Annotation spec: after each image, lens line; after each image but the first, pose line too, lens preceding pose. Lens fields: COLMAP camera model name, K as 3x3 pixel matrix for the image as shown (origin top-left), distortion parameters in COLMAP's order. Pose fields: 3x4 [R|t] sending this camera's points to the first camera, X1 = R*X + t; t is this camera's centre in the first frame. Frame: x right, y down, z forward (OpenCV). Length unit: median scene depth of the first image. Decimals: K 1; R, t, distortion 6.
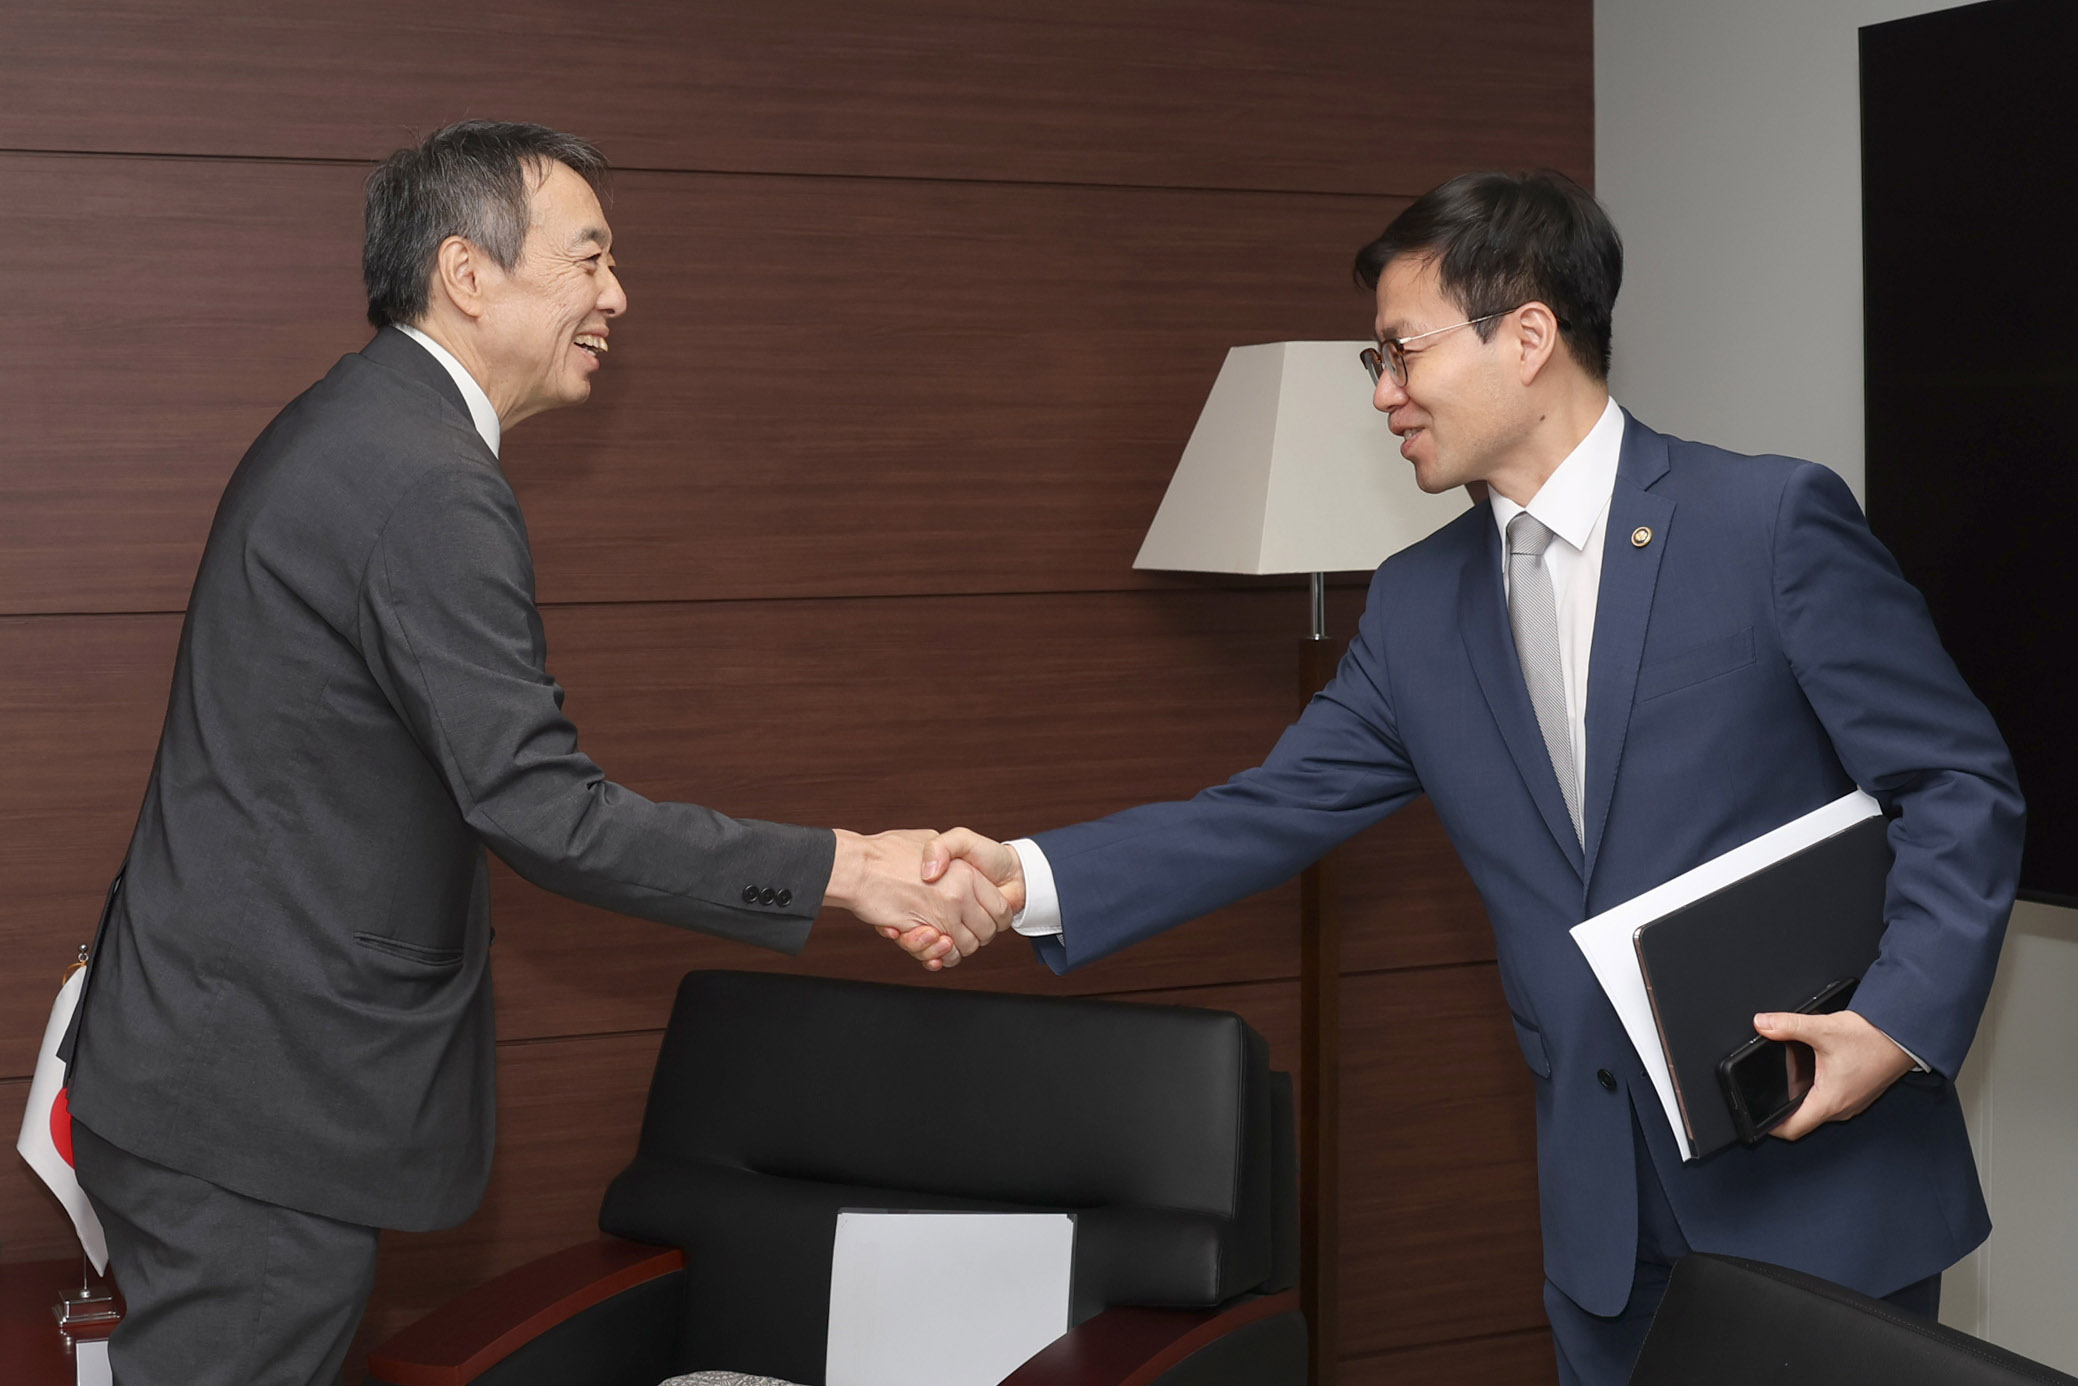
lens RADIAL K [[1675.6, 0, 1039.6], [0, 1675.6, 698.5], [0, 0, 1]] dist [-0.015622, -0.002920]
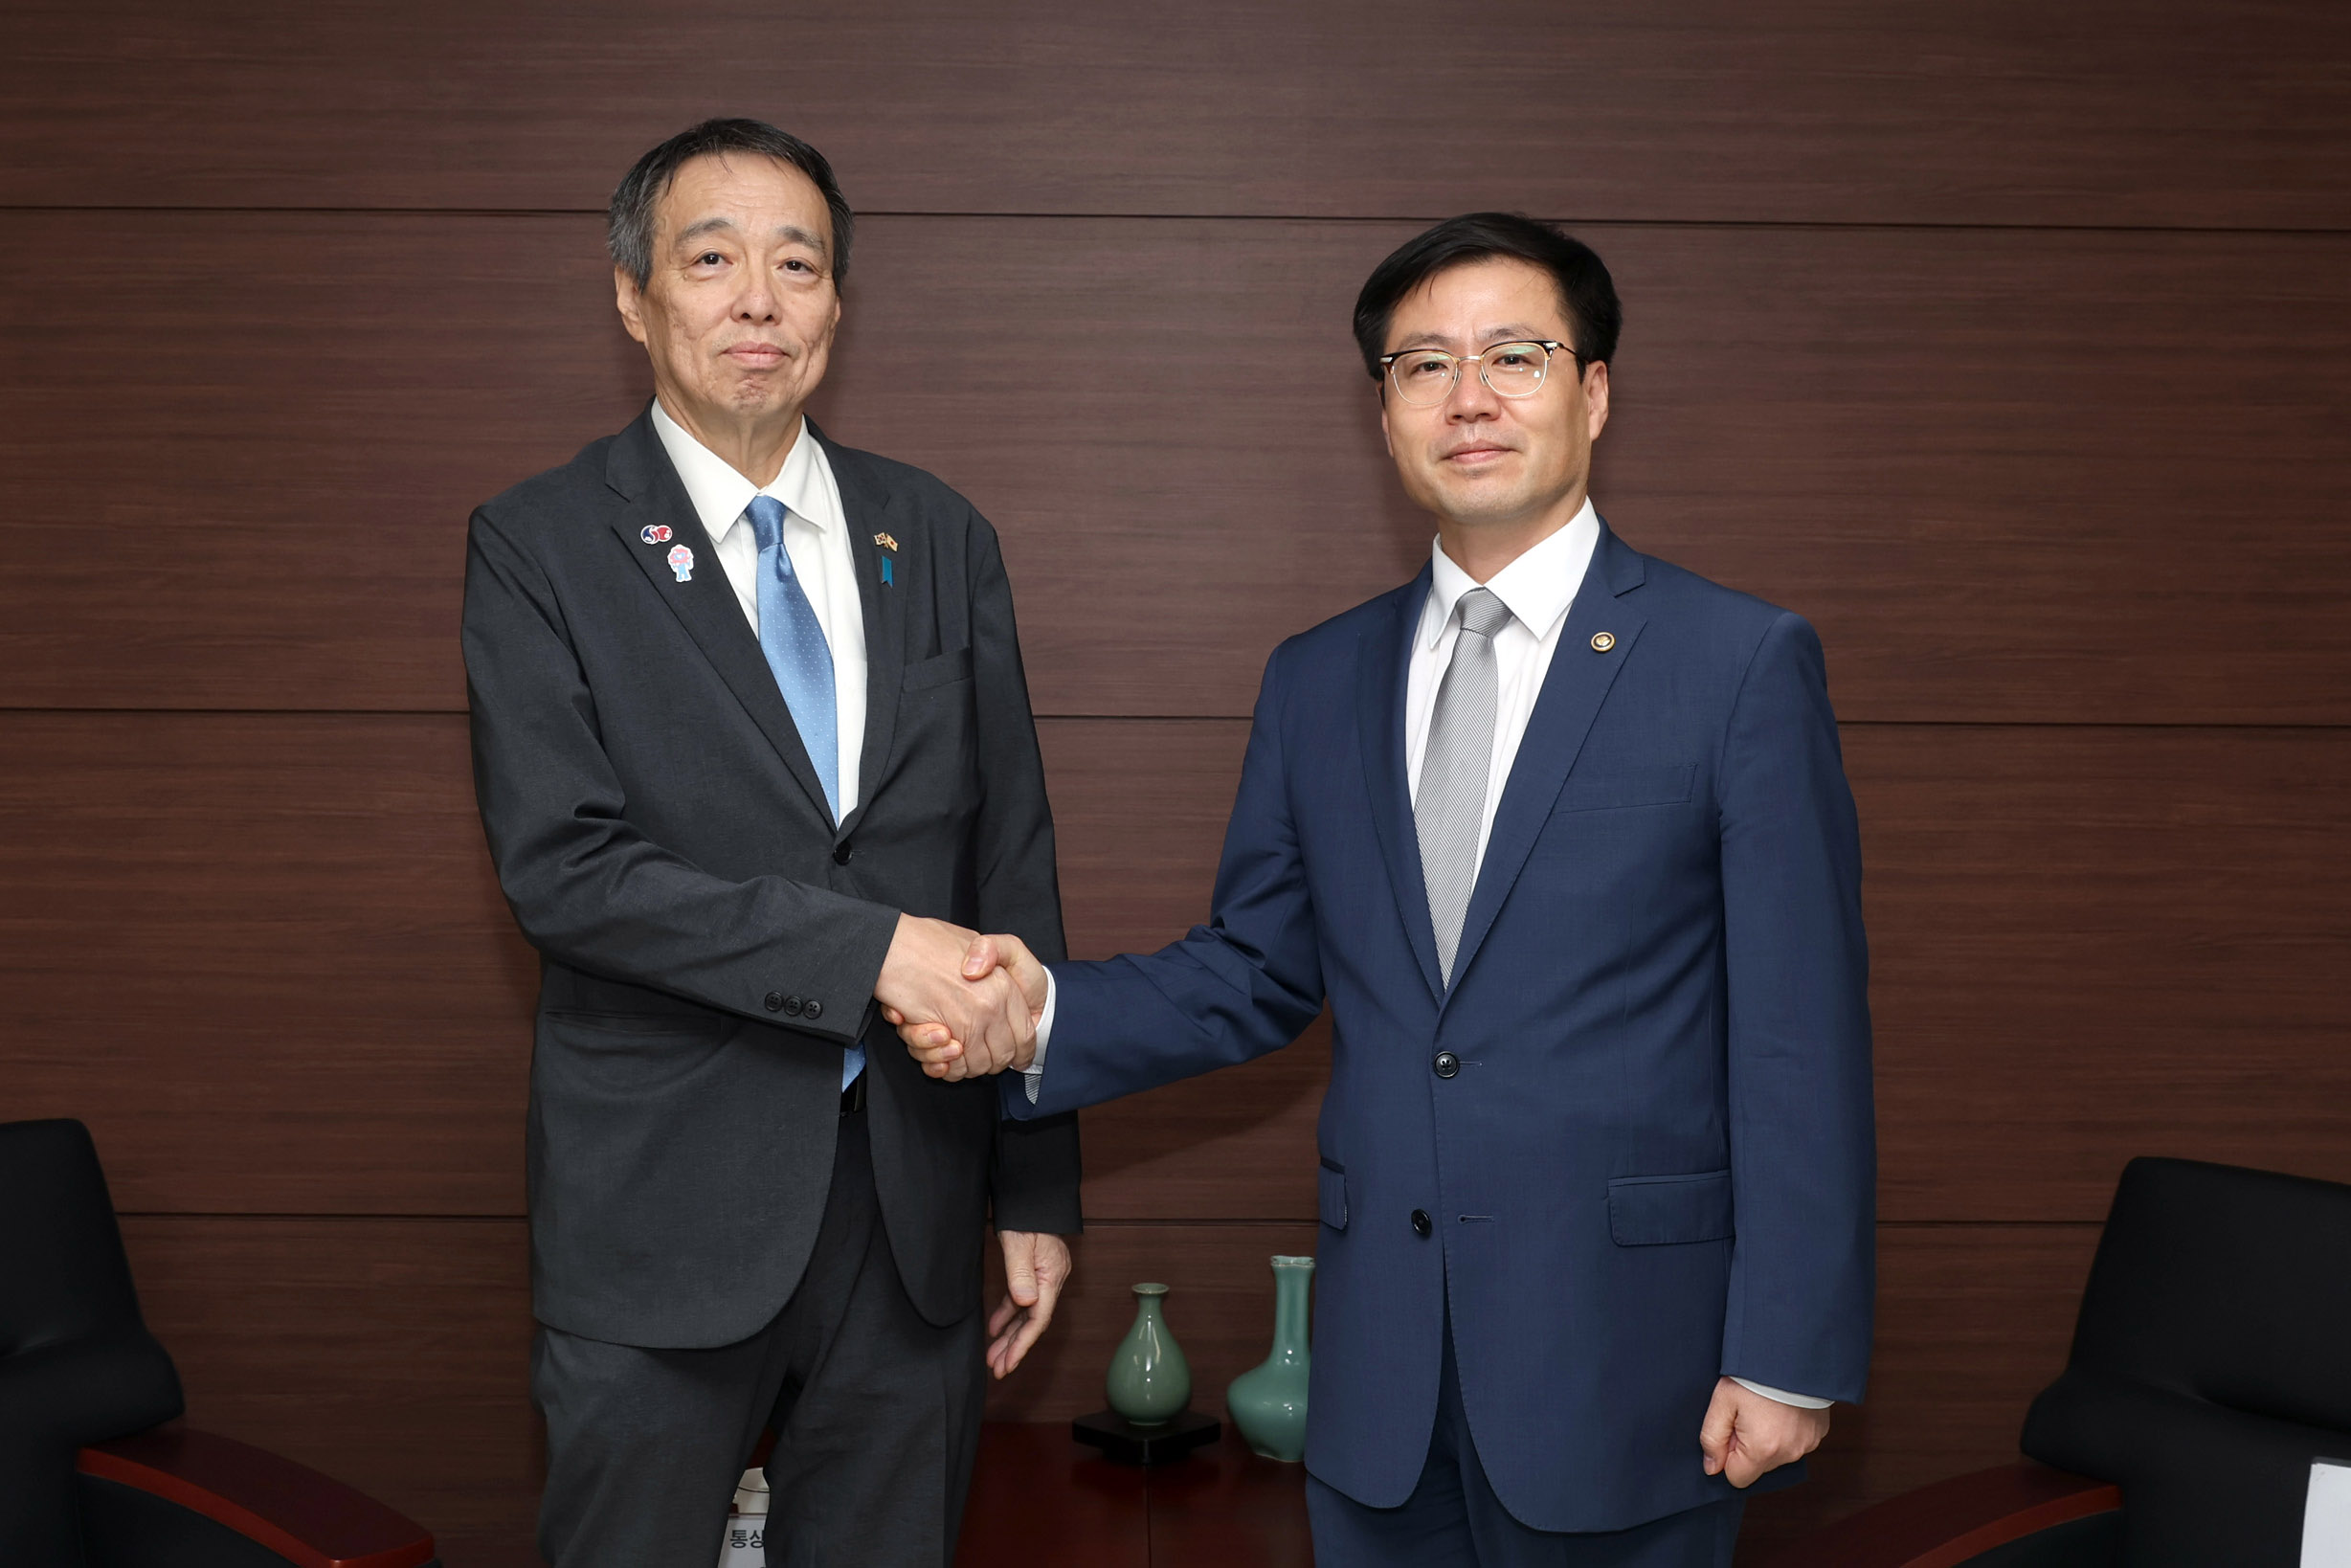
lens RADIAL K [[2006.8, 0, 1175.2], [0, 2006.8, 776.8], [0, 0, 1]] dist [0.004332, 0.009274]
pose [[0.978750, 0.036047, -0.201865, -0.488206], [-0.042352, 0.998738, -0.026999, 0.017453], [0.200637, 0.034975, 0.979041, -0.111530]]
